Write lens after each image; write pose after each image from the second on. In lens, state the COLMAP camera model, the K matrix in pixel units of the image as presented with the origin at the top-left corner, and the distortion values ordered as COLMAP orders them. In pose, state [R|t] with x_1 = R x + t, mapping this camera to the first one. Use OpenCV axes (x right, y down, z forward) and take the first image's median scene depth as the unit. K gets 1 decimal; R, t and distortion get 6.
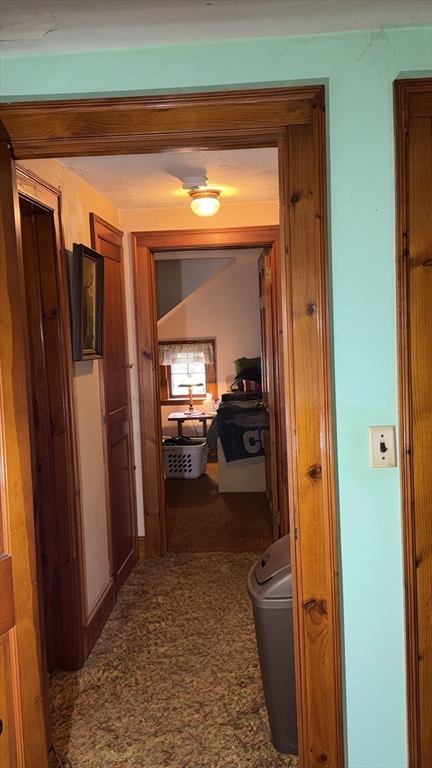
lens RADIAL K [[715.3, 0, 215.9], [0, 715.3, 382.3], [0, 0, 1]] dist [0.032127, 0.000000]
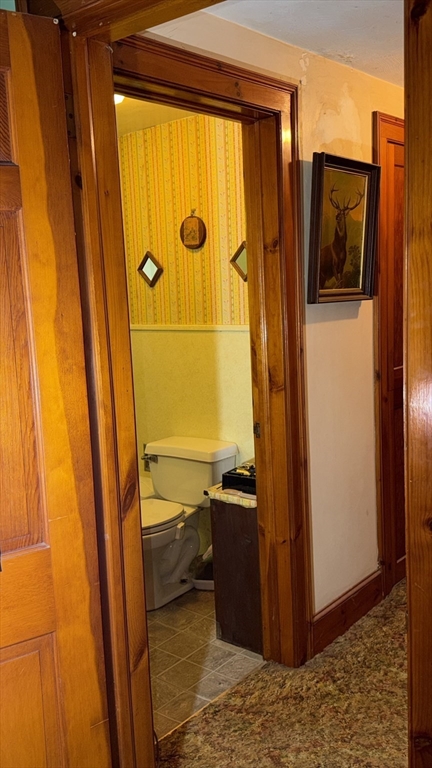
lens RADIAL K [[715.3, 0, 216.2], [0, 715.3, 387.9], [0, 0, 1]] dist [0.032127, 0.000000]
pose [[0.808069, 0.085678, -0.582824, 0.199837], [-0.026661, 0.993672, 0.109111, -0.020025], [0.588484, -0.072631, 0.805240, 0.284565]]
